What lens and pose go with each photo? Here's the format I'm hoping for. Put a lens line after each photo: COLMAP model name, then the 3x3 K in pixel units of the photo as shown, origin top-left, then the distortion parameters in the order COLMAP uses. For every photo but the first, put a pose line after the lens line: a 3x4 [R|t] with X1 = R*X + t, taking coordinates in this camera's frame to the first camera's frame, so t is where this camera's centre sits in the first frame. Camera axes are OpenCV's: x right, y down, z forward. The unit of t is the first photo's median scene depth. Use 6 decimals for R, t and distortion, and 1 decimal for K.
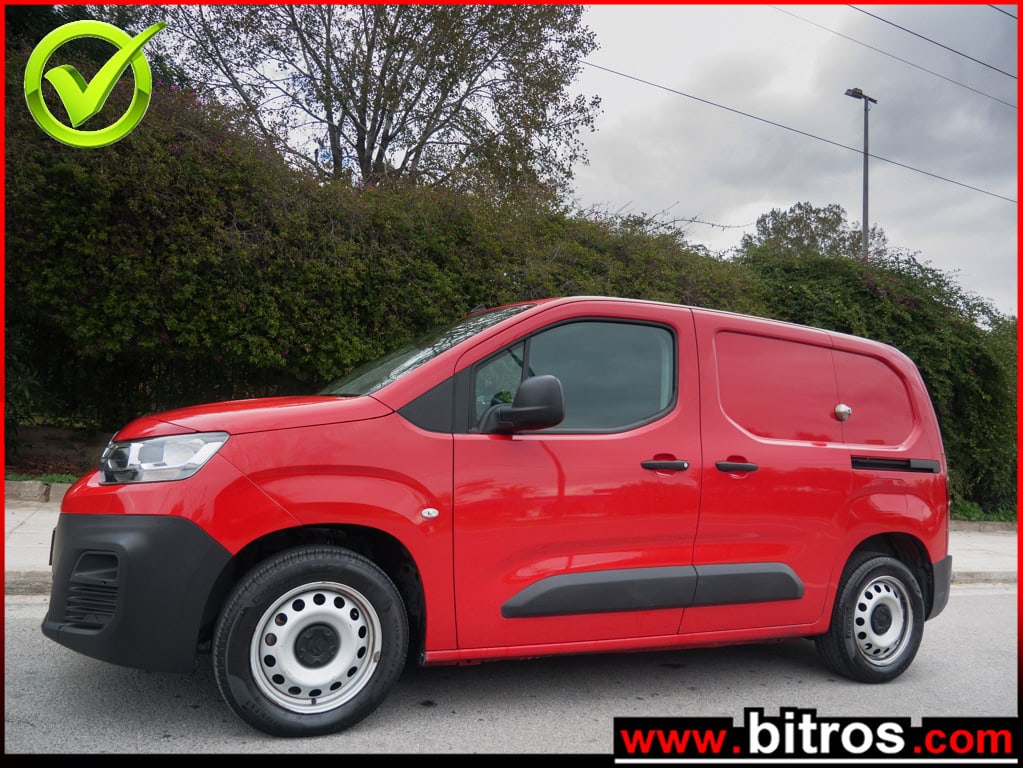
lens RADIAL K [[697.9, 0, 500.0], [0, 697.9, 380.5], [0, 0, 1]] dist [-0.034268, 0.003390]
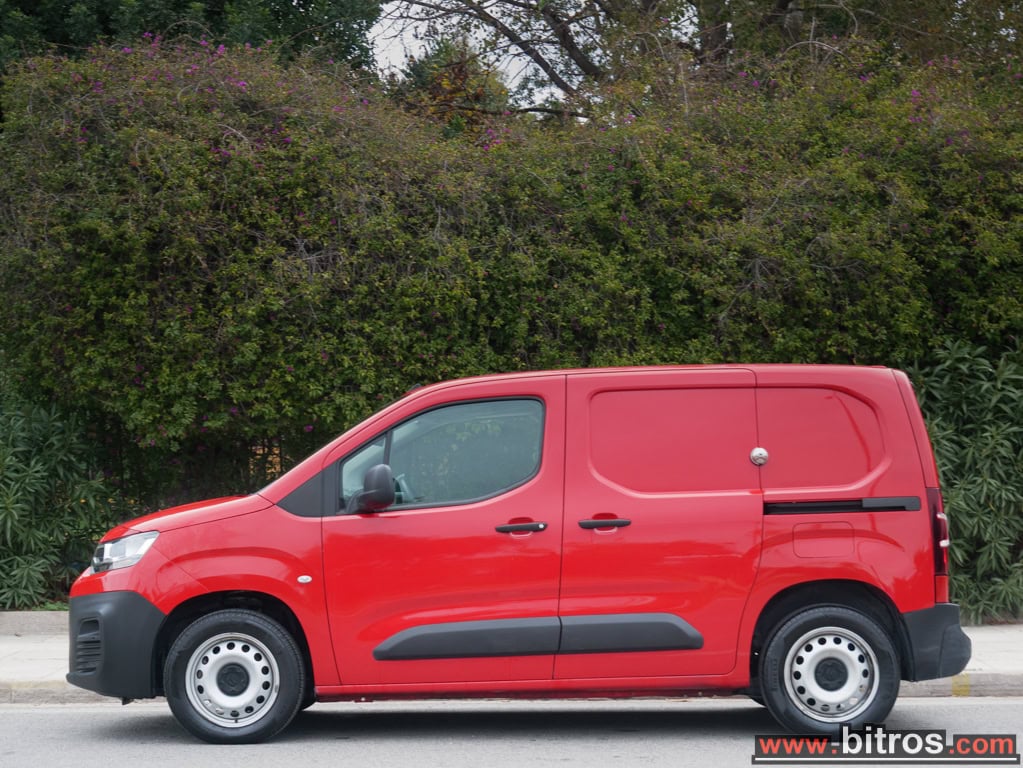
lens RADIAL K [[1898.8, 0, 511.5], [0, 1898.8, 384.0], [0, 0, 1]] dist [0.008606, -0.030801]
pose [[0.903237, -0.113294, -0.413916, 0.710364], [0.118595, 0.992858, -0.012963, -0.032702], [0.412429, -0.037379, 0.910223, -0.832323]]
